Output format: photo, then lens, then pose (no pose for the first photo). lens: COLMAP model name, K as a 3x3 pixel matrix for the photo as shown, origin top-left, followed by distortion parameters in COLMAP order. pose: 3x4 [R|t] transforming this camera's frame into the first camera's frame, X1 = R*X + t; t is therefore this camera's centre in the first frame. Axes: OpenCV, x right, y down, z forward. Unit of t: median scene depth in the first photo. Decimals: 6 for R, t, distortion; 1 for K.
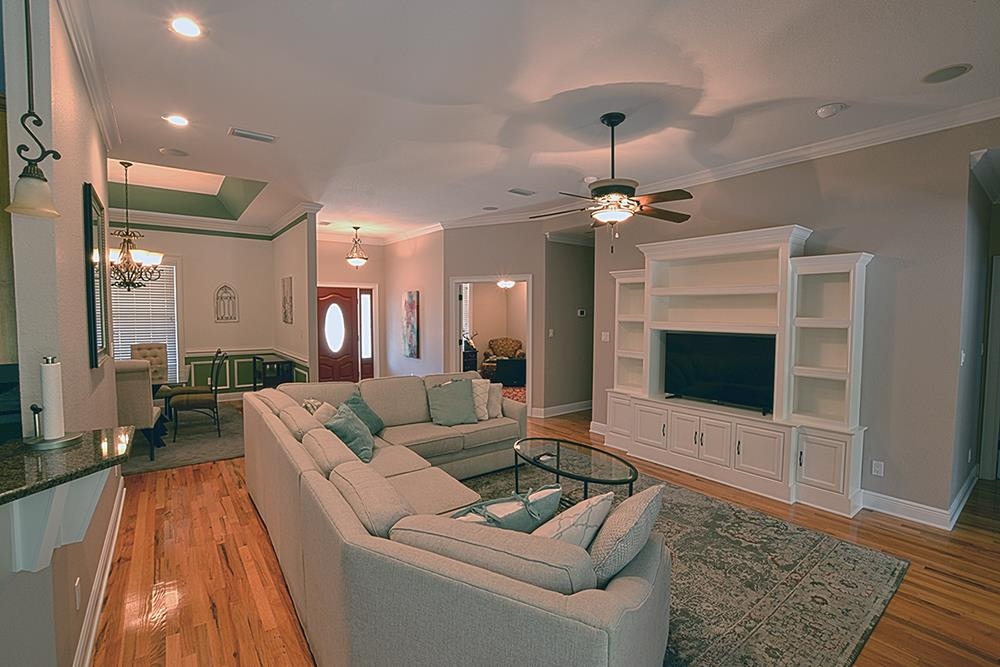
lens RADIAL K [[445.6, 0, 499.4], [0, 445.6, 335.2], [0, 0, 1]] dist [-0.028477, 0.000081]
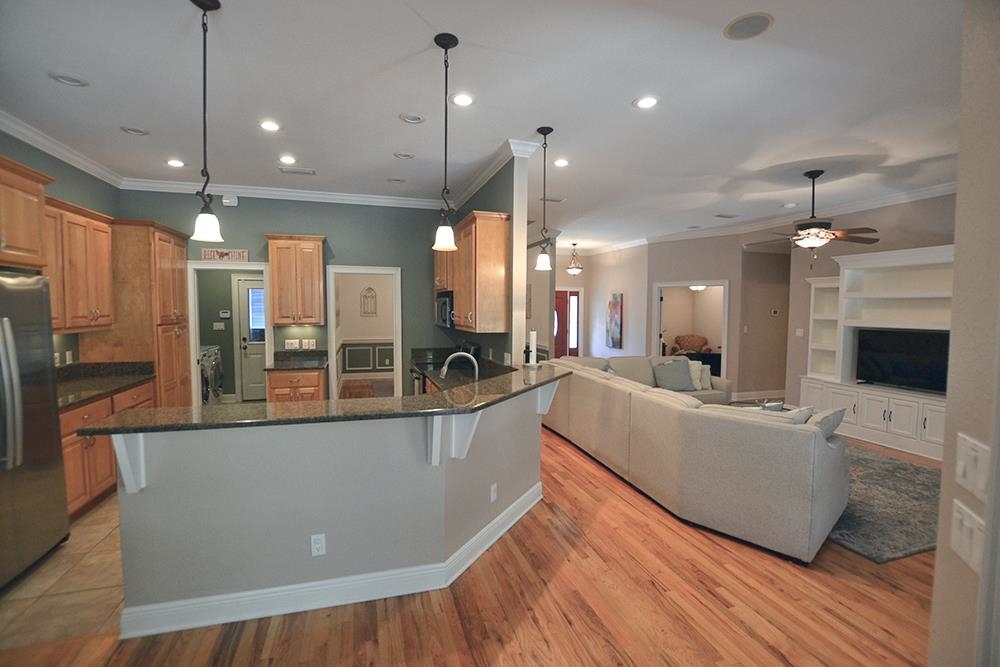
lens RADIAL K [[445.6, 0, 497.8], [0, 445.6, 332.2], [0, 0, 1]] dist [-0.028477, 0.000081]
pose [[0.939125, 0.022914, -0.342810, -0.127497], [-0.024304, 0.999705, 0.000241, 0.023665], [0.342714, 0.008105, 0.939405, -0.415180]]
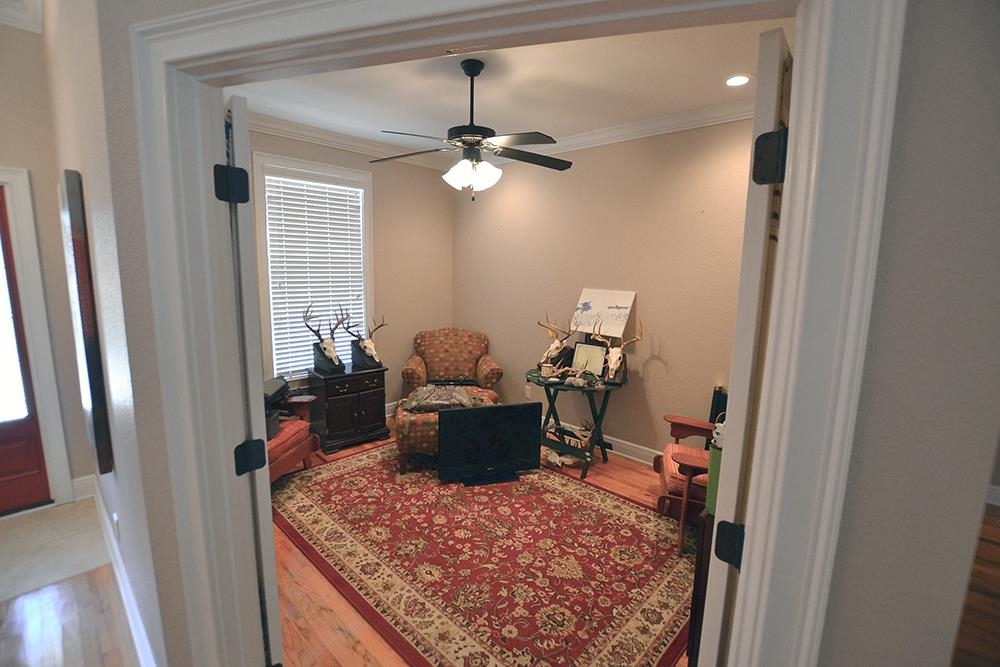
lens RADIAL K [[445.6, 0, 497.5], [0, 445.6, 331.8], [0, 0, 1]] dist [-0.028477, 0.000081]
pose [[0.986472, -0.017763, 0.162967, -0.029663], [0.002125, 0.995414, 0.095639, -0.067980], [-0.163919, -0.093999, 0.981985, 1.183588]]
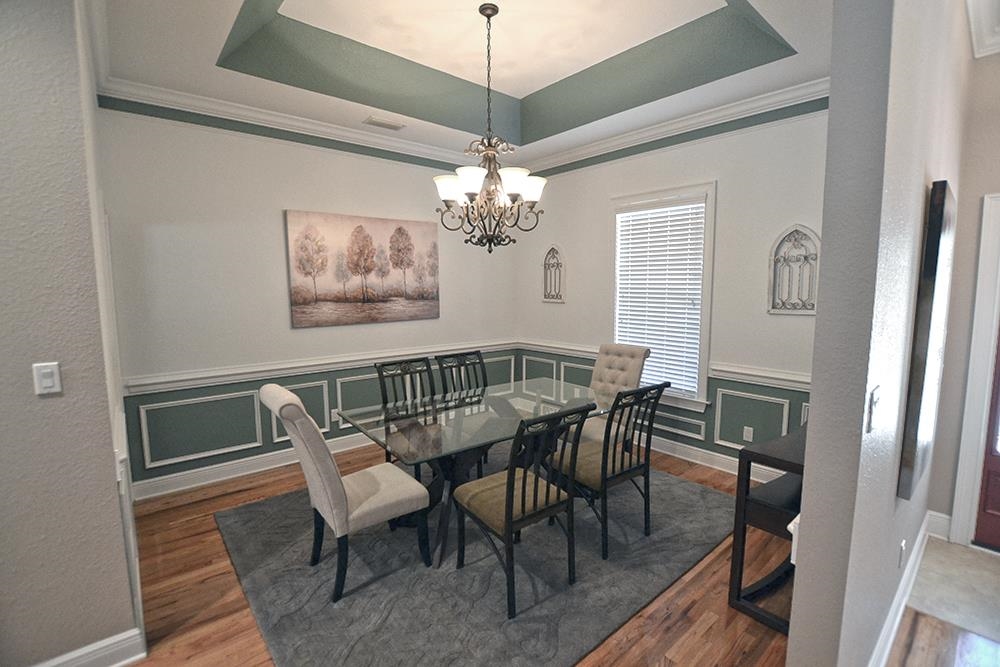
lens RADIAL K [[445.6, 0, 492.7], [0, 445.6, 336.7], [0, 0, 1]] dist [-0.028477, 0.000081]
pose [[0.048646, 0.106501, -0.993122, -0.294671], [-0.054842, 0.993084, 0.103810, -0.054807], [0.997309, 0.049415, 0.054151, 1.009434]]
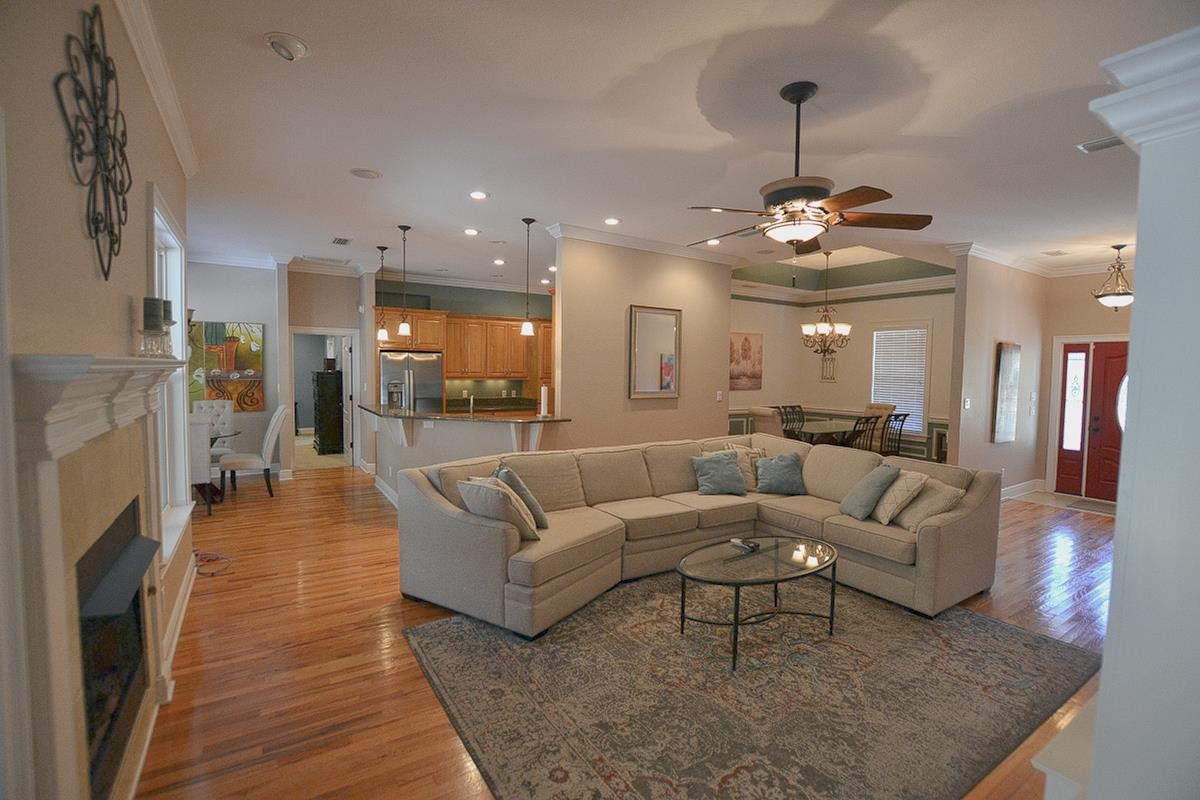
lens RADIAL K [[534.7, 0, 599.6], [0, 534.7, 395.8], [0, 0, 1]] dist [-0.028477, 0.000081]
pose [[-0.075892, 0.046602, -0.996026, 0.721119], [-0.071837, 0.996056, 0.052077, -0.023989], [0.994525, 0.075504, -0.072245, 0.500849]]
